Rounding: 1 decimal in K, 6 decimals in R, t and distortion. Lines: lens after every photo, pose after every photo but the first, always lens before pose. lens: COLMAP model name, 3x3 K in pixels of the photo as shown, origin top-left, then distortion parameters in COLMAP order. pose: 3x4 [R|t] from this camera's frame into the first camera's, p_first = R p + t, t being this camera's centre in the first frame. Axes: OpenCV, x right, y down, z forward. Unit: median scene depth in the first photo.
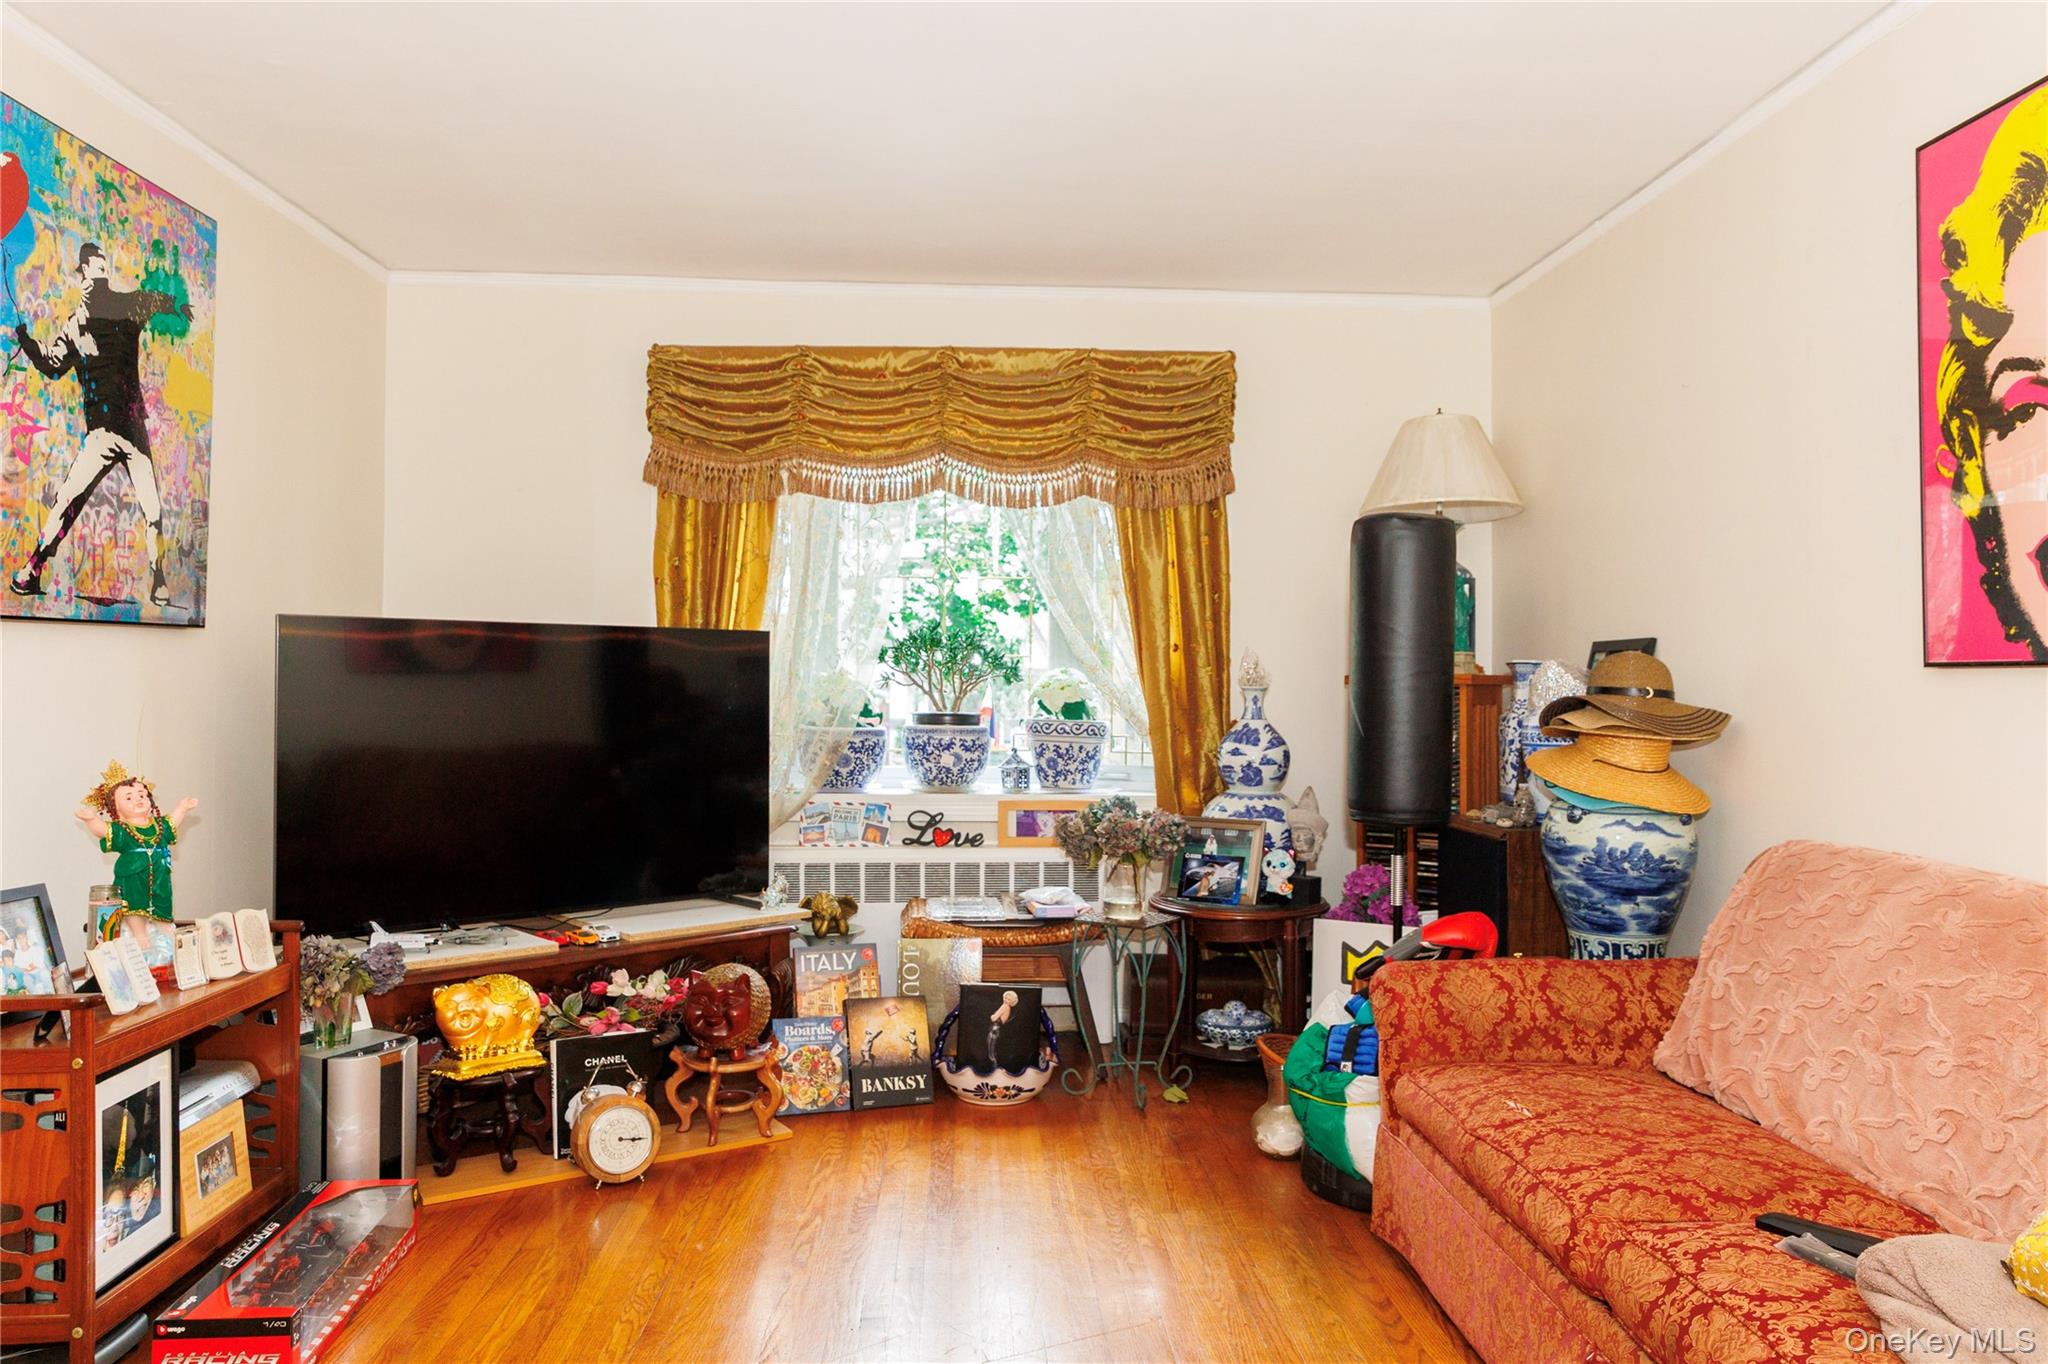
lens RADIAL K [[1420.2, 0, 1017.7], [0, 1420.2, 676.0], [0, 0, 1]] dist [0.018290, -0.009174]
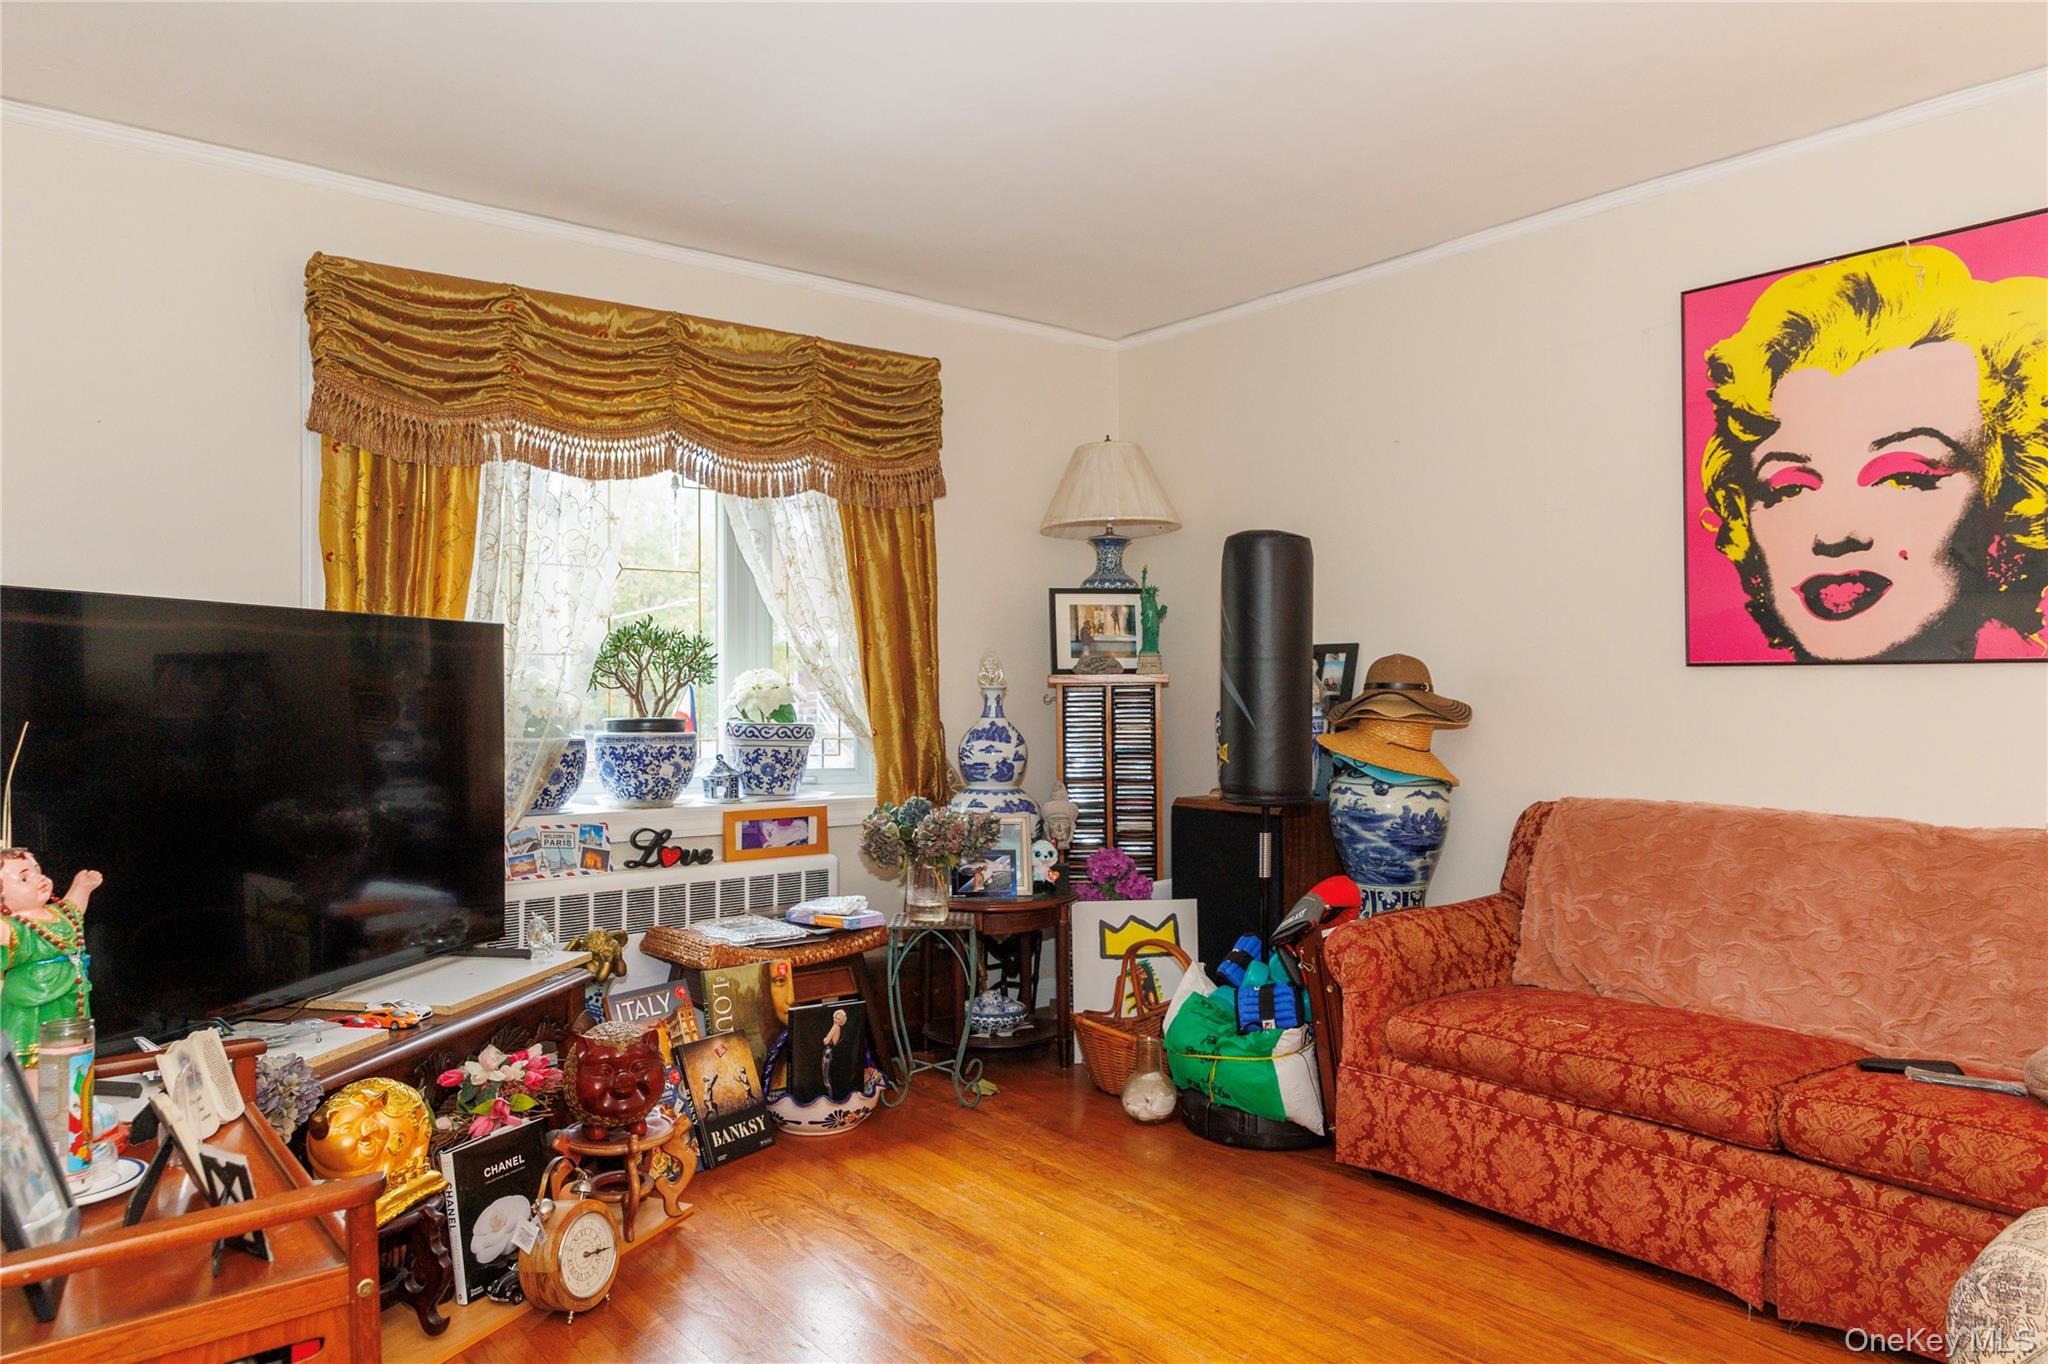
lens RADIAL K [[1375.7, 0, 1025.2], [0, 1375.7, 678.1], [0, 0, 1]] dist [0.017259, -0.002144]
pose [[0.812455, -0.004309, 0.583008, -0.385369], [0.004512, 0.999989, 0.001103, 0.000522], [-0.583007, 0.001735, 0.812465, 0.161476]]
